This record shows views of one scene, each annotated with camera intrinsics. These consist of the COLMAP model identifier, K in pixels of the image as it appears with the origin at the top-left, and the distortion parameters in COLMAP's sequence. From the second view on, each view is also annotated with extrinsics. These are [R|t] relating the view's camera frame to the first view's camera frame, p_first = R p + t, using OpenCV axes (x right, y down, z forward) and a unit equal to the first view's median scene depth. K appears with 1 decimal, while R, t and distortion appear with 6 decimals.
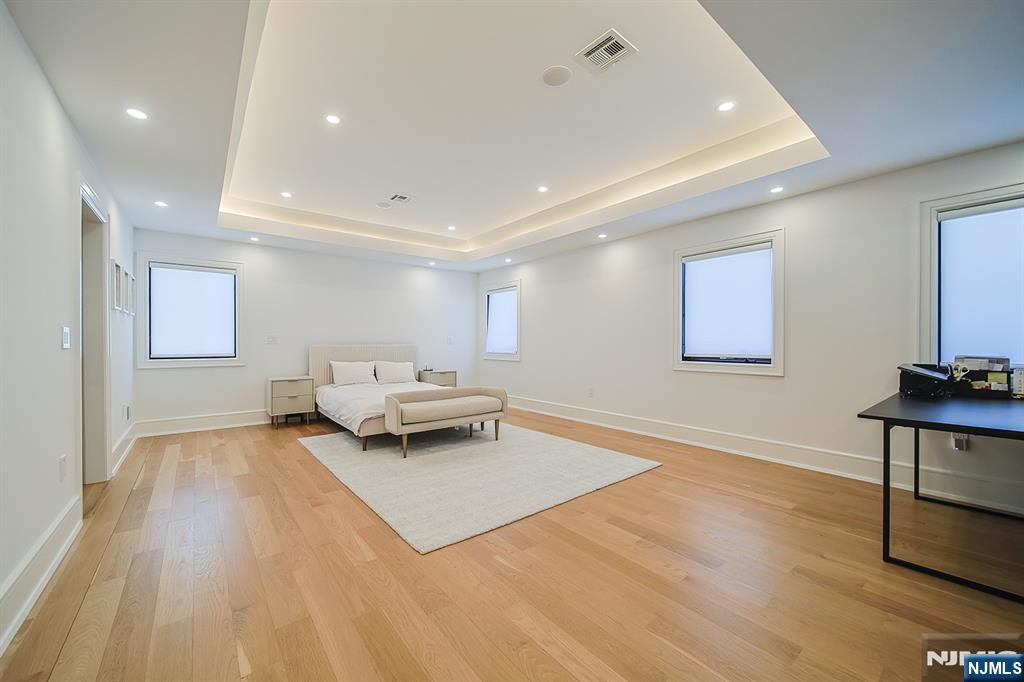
lens RADIAL K [[382.5, 0, 512.0], [0, 382.5, 341.0], [0, 0, 1]] dist [0.000556, 0.000043]
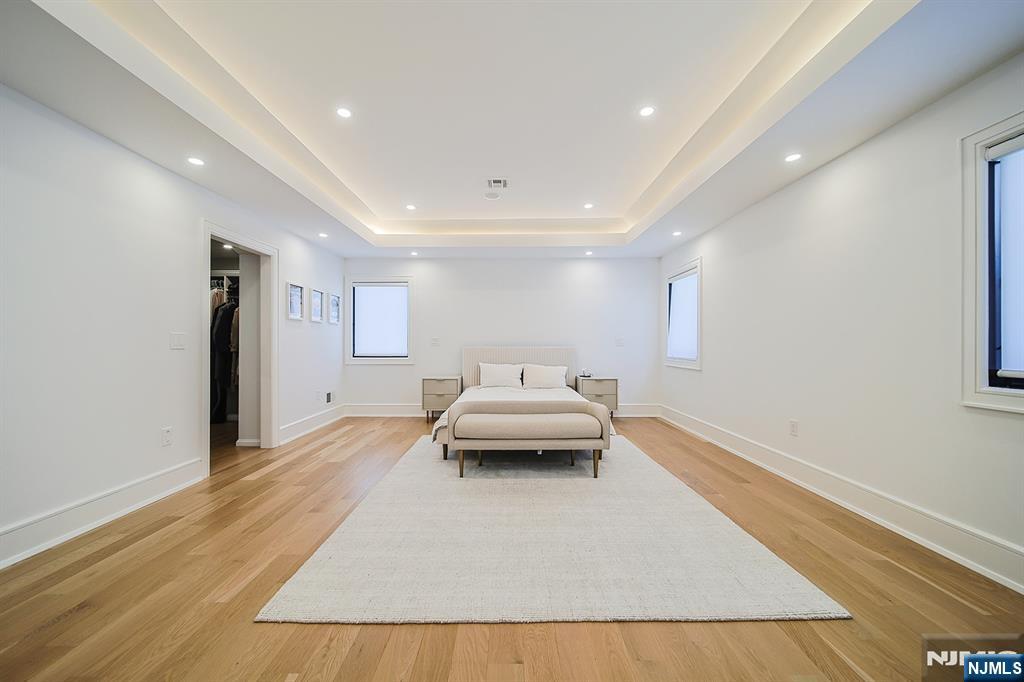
lens RADIAL K [[382.5, 0, 512.0], [0, 382.5, 341.0], [0, 0, 1]] dist [0.000556, 0.000043]
pose [[0.782983, -0.006200, -0.622012, 0.249101], [0.002216, 0.999972, -0.007178, 0.002483], [0.622039, 0.004242, 0.782974, 0.278043]]
